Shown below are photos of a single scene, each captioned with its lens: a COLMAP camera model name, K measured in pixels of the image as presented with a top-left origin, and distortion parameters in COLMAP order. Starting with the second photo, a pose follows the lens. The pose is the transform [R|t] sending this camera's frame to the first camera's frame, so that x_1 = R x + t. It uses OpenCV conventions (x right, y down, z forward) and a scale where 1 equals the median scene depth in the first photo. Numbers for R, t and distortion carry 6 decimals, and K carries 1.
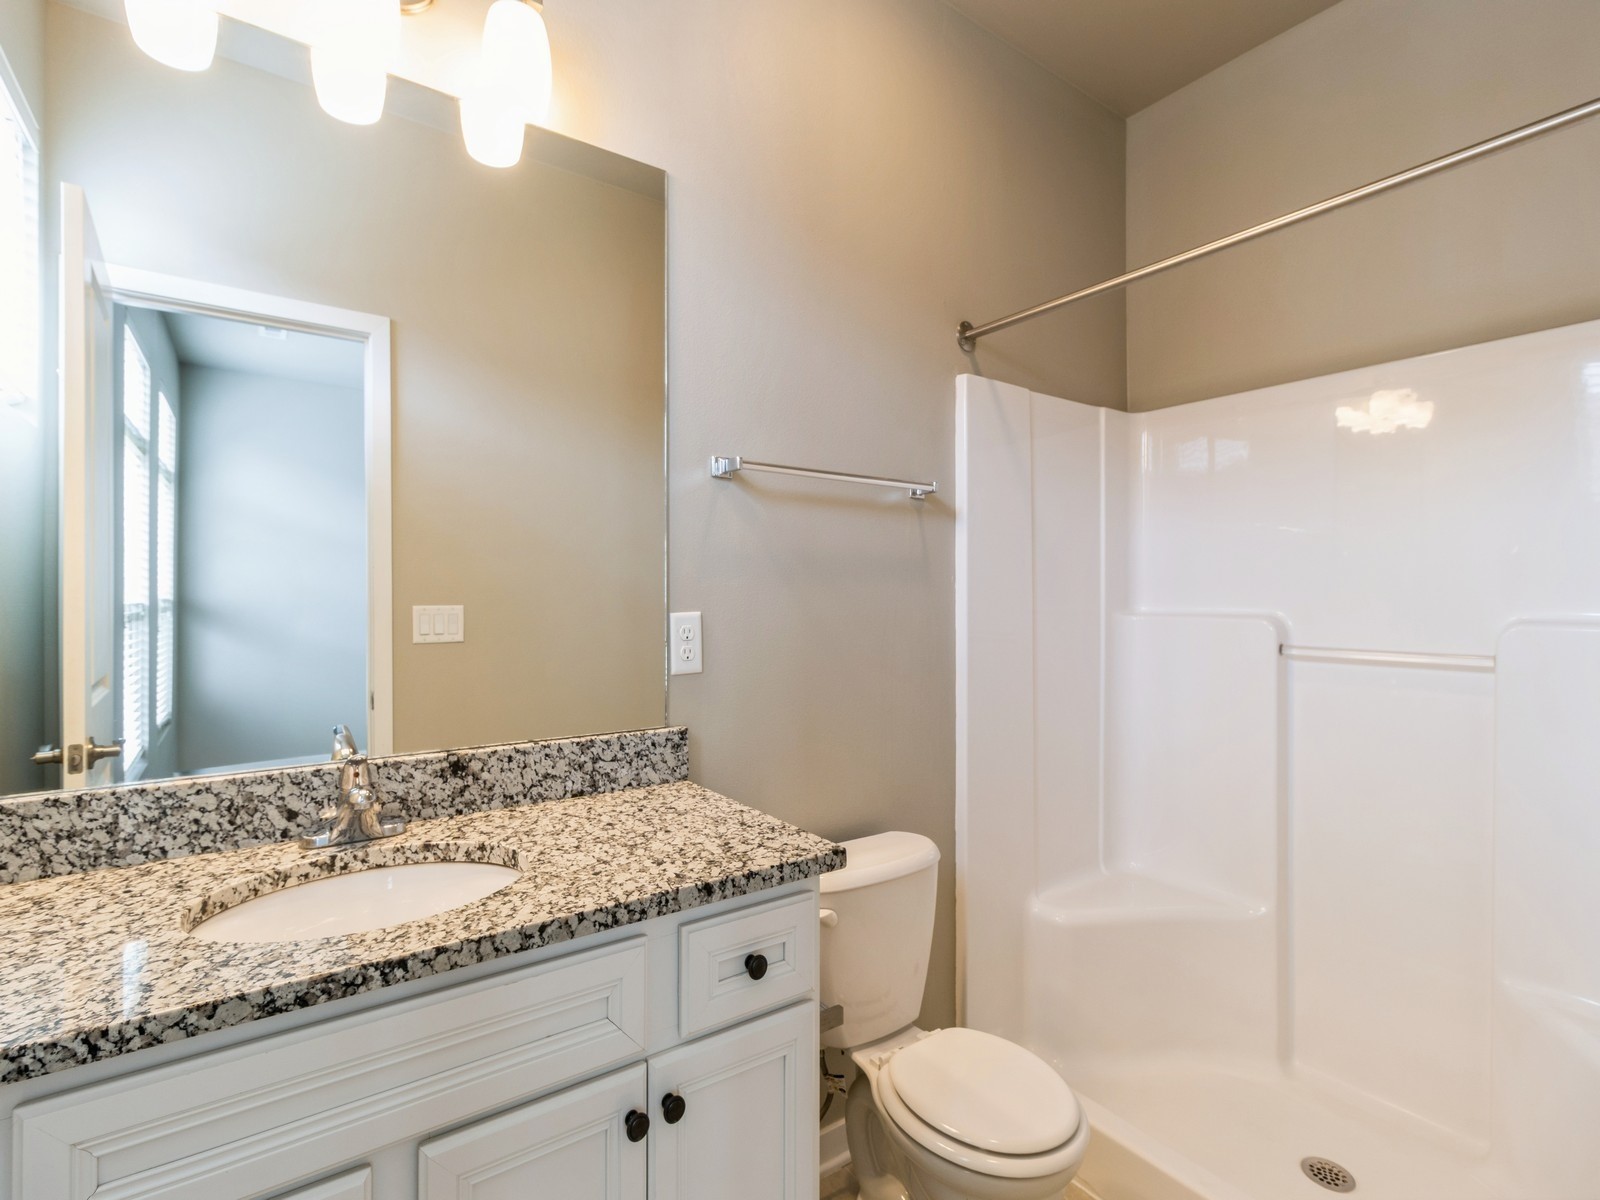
lens RADIAL K [[761.5, 0, 799.4], [0, 761.5, 615.9], [0, 0, 1]] dist [0.001535, 0.000387]
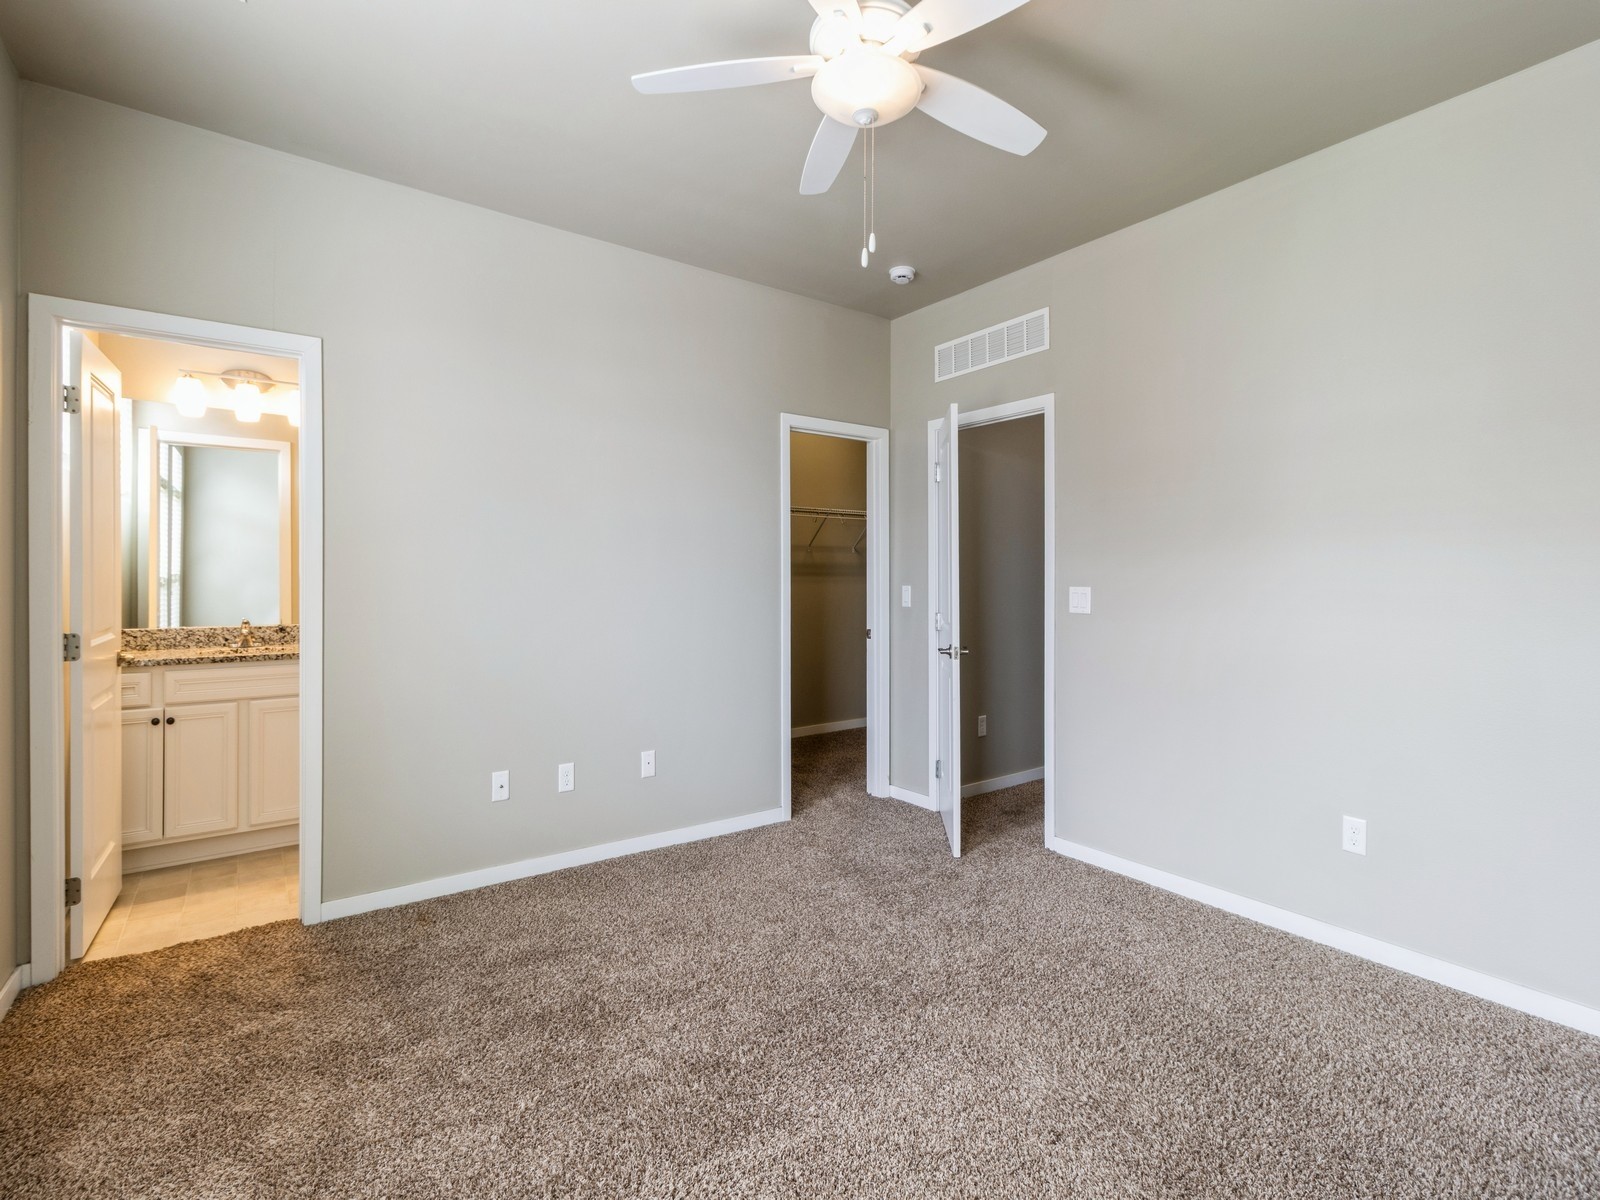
lens RADIAL K [[750.0, 0, 795.2], [0, 750.0, 589.9], [0, 0, 1]] dist [-0.000569, -0.000136]
pose [[0.999959, 0.004475, 0.007816, 1.645384], [-0.004447, 0.999984, -0.003601, 0.038720], [-0.007832, 0.003566, 0.999963, -2.109613]]
